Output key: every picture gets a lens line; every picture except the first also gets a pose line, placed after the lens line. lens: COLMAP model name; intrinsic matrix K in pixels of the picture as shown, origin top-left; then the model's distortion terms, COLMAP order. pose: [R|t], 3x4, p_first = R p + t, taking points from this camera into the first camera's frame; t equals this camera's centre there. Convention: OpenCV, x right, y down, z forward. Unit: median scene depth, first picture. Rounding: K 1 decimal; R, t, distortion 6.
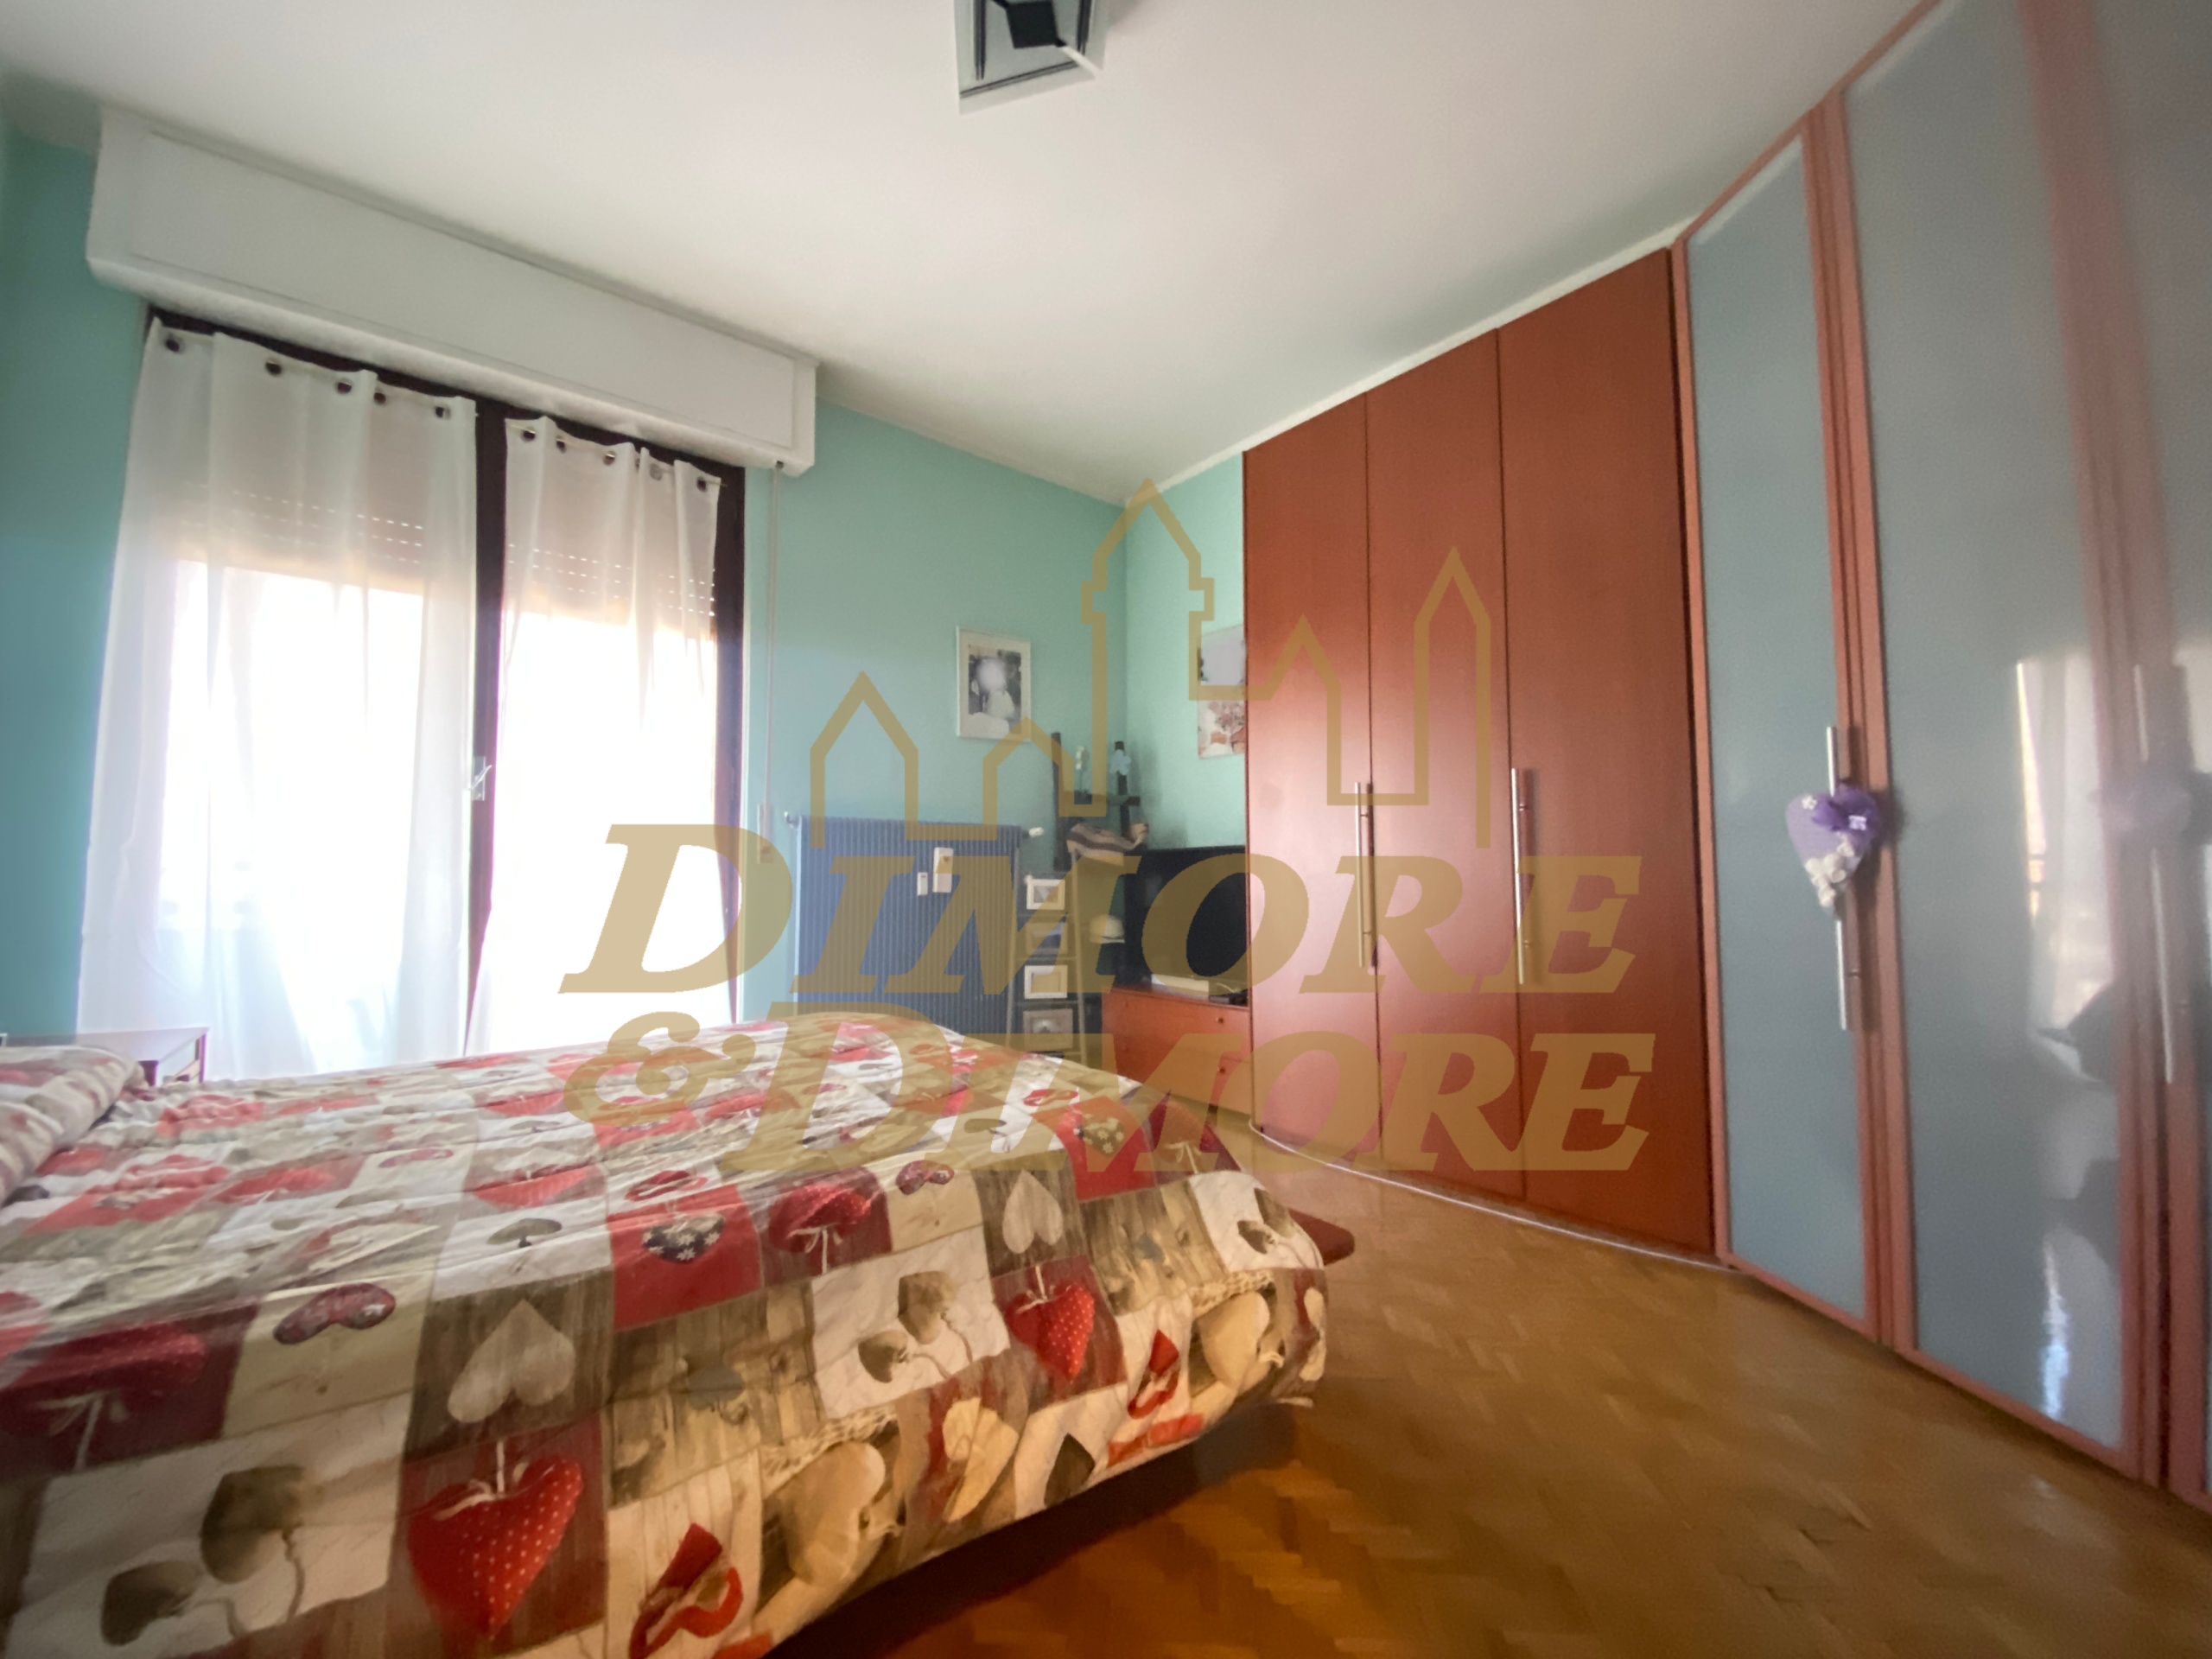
lens RADIAL K [[893.5, 0, 1102.6], [0, 893.5, 828.3], [0, 0, 1]] dist [0.013164, -0.016100]
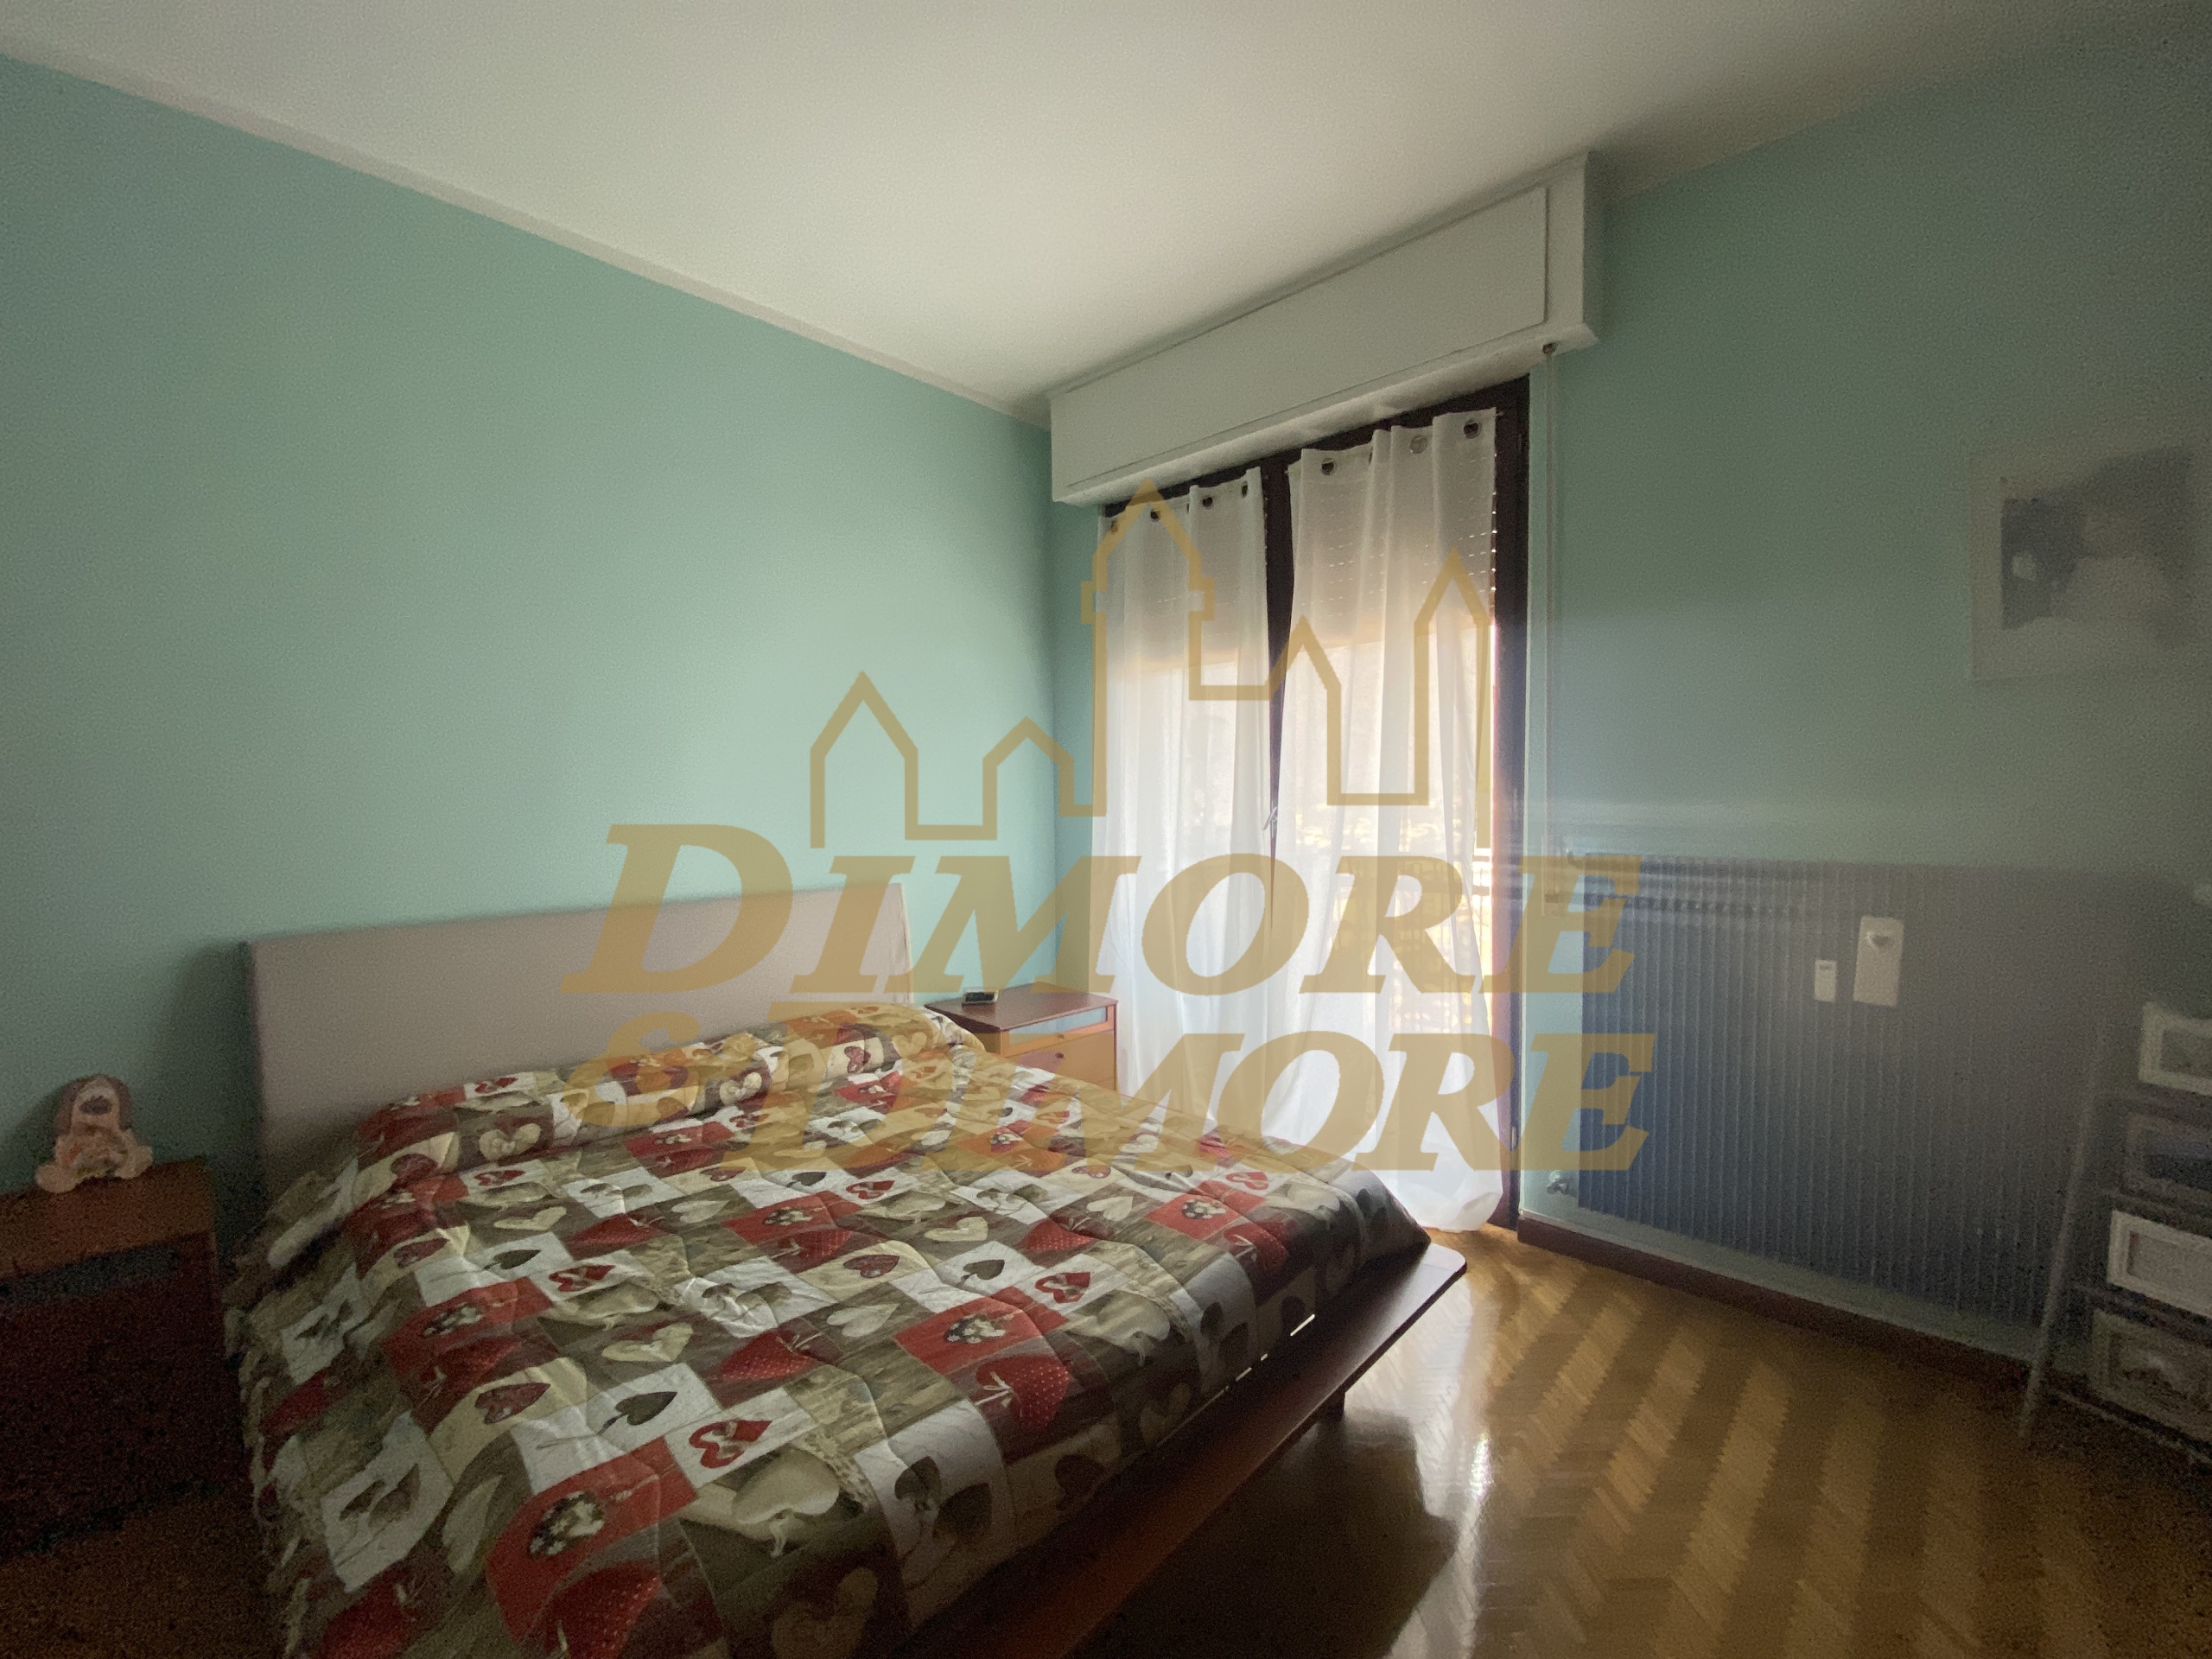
lens RADIAL K [[893.5, 0, 1102.6], [0, 893.5, 828.3], [0, 0, 1]] dist [0.013164, -0.016100]
pose [[0.127075, 0.042144, -0.990997, 0.325182], [0.066664, 0.996475, 0.050925, -0.102329], [0.989650, -0.072535, 0.123817, 0.593253]]
